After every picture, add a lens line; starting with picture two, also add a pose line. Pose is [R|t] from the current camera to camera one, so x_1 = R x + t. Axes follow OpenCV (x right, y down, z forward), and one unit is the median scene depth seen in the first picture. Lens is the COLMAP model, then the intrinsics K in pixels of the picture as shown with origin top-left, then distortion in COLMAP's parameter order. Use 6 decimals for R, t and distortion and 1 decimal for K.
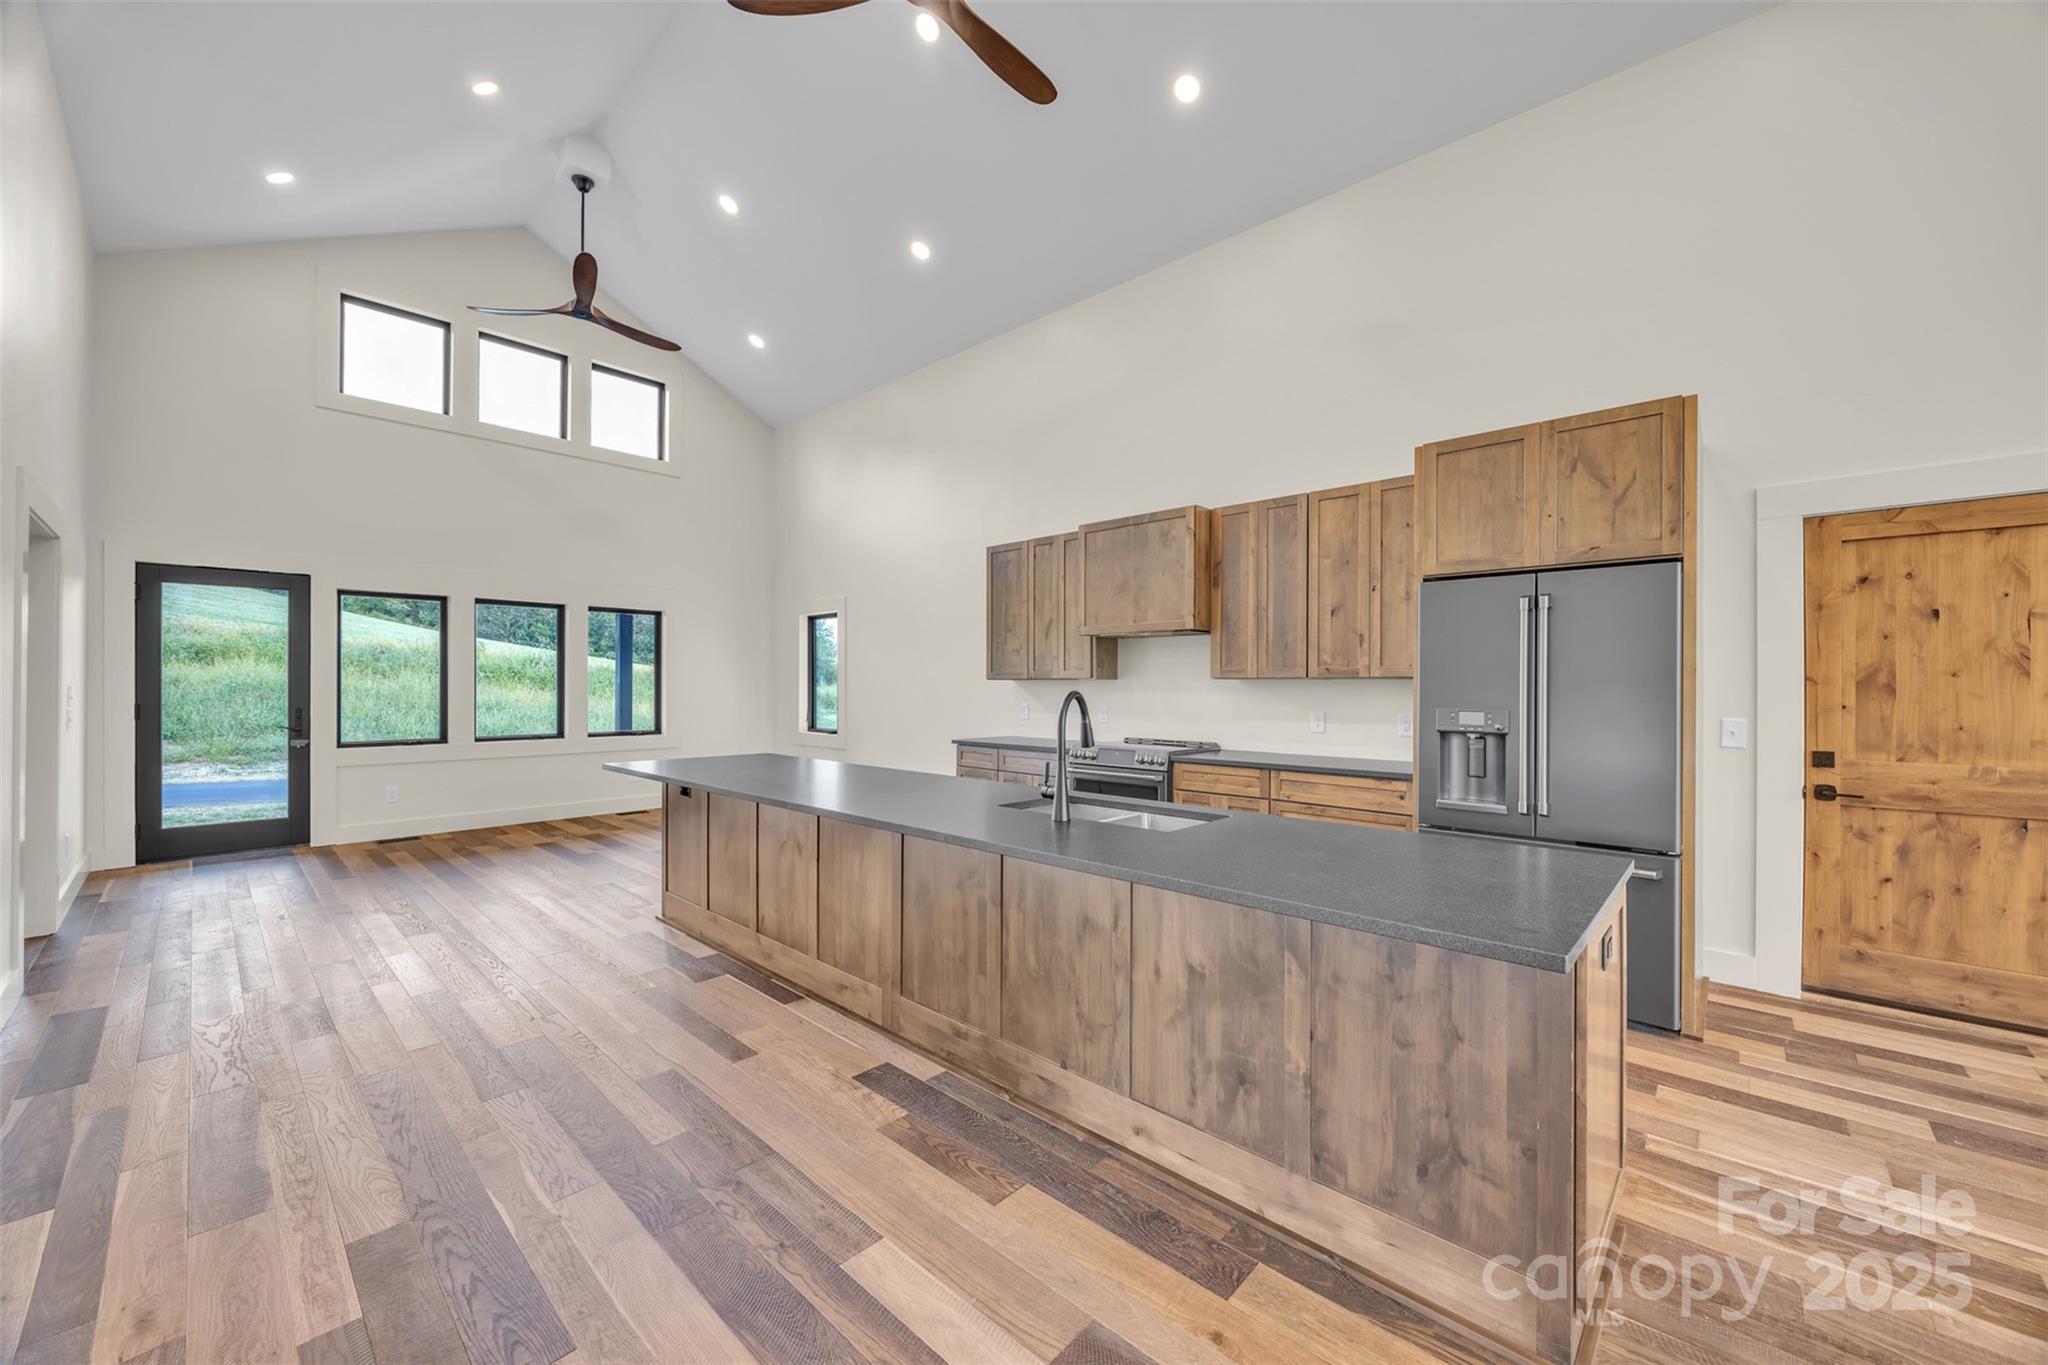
lens RADIAL K [[775.6, 0, 1035.7], [0, 775.6, 681.6], [0, 0, 1]] dist [-0.003728, 0.000350]
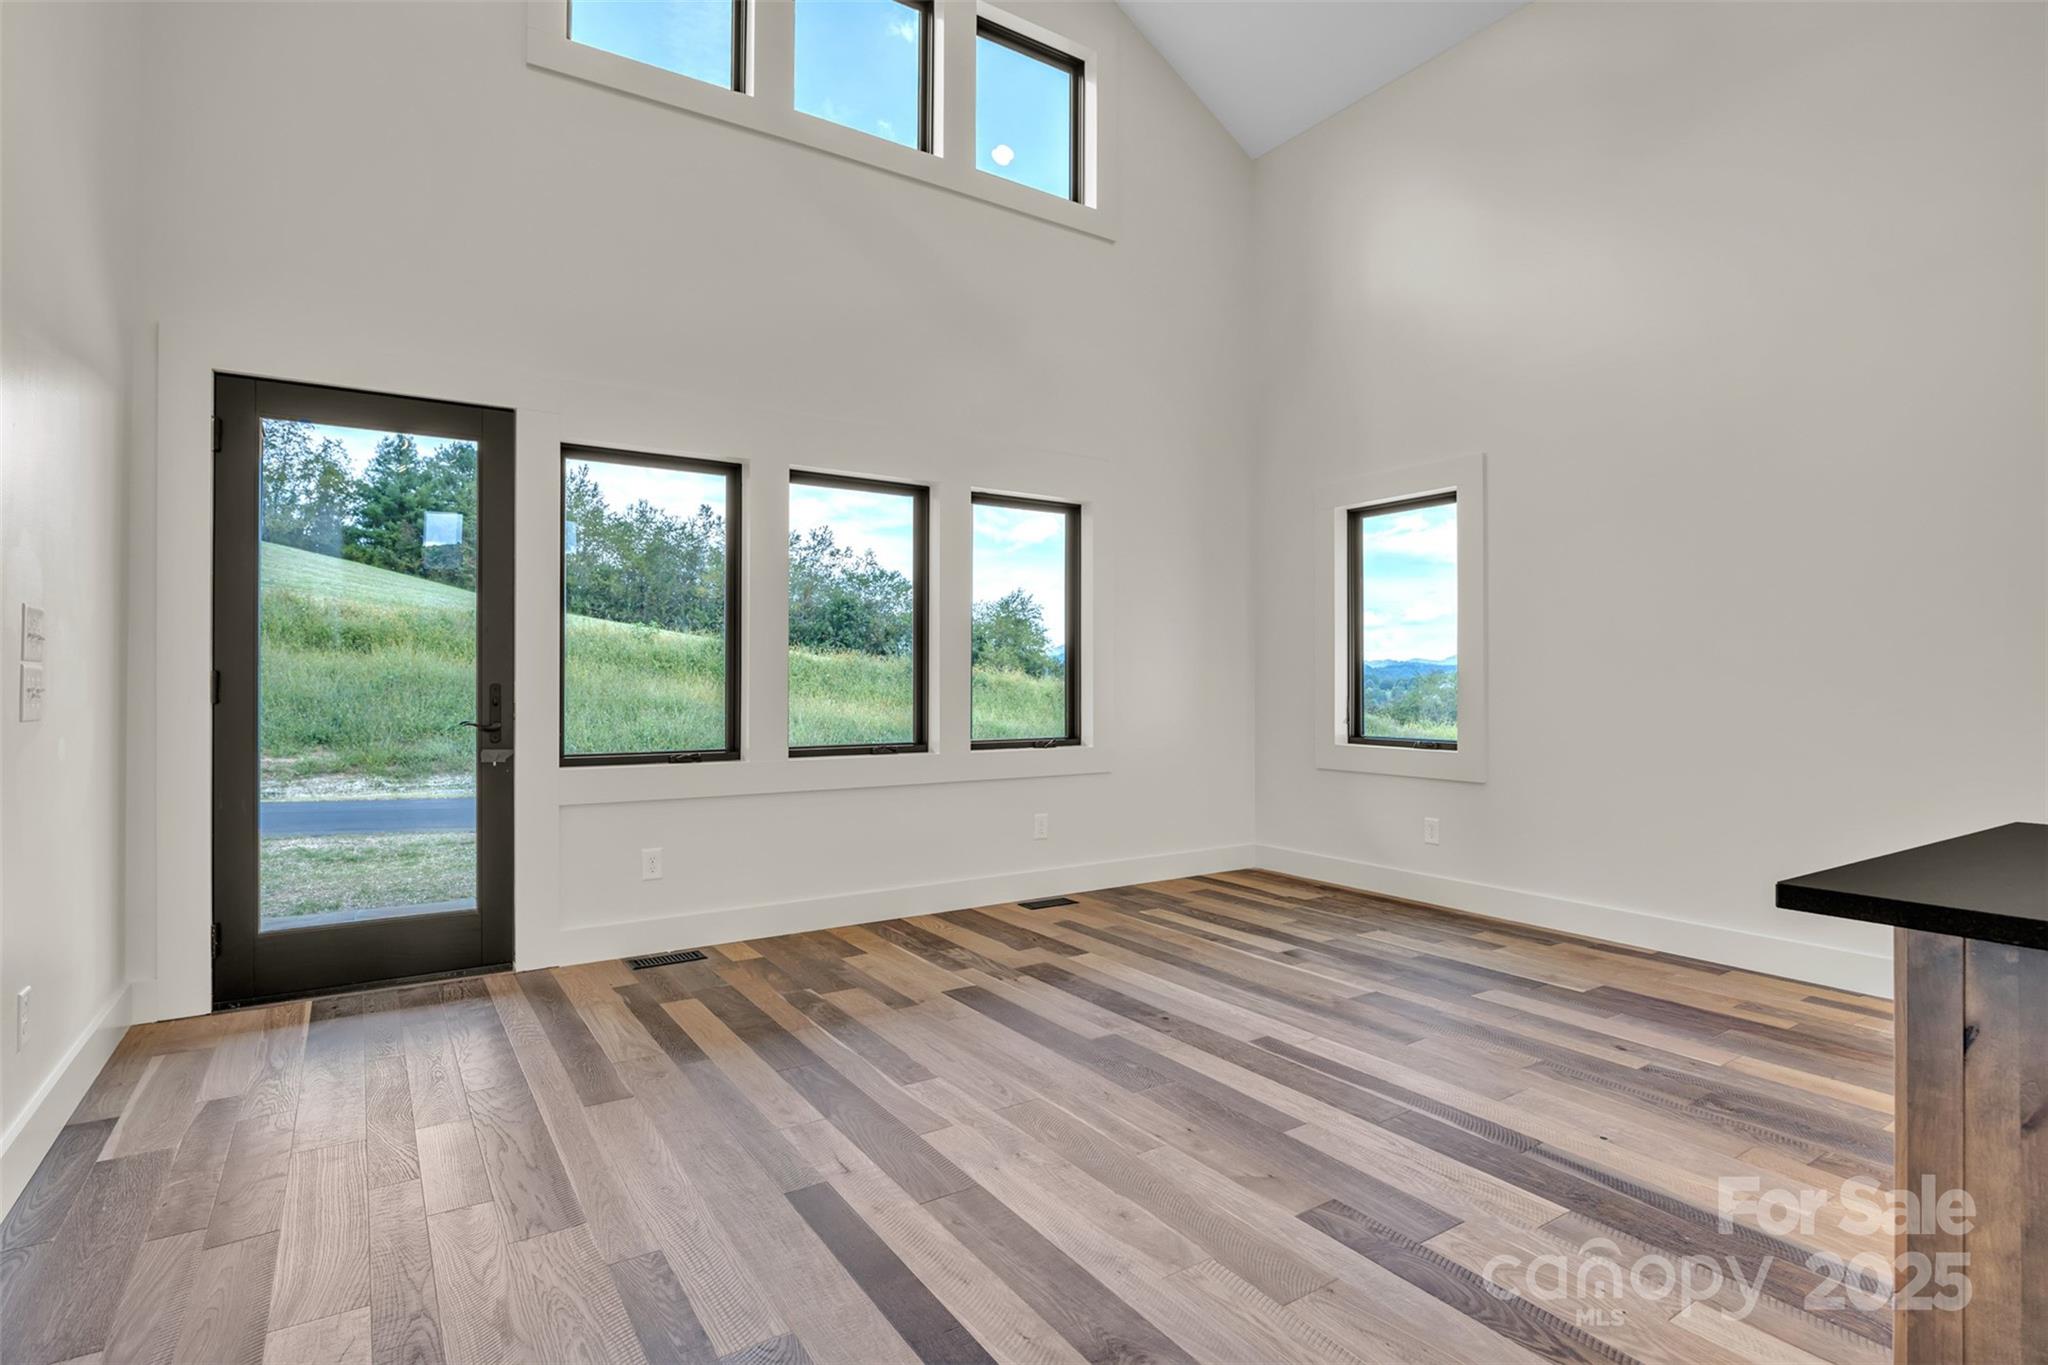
lens RADIAL K [[1014.0, 0, 1025.9], [0, 1014.0, 677.0], [0, 0, 1]] dist [-0.001364, -0.000247]
pose [[0.970108, -0.003490, -0.242650, -0.465530], [0.002580, 0.999988, -0.004068, 0.032944], [0.242661, 0.003320, 0.970105, 0.453860]]
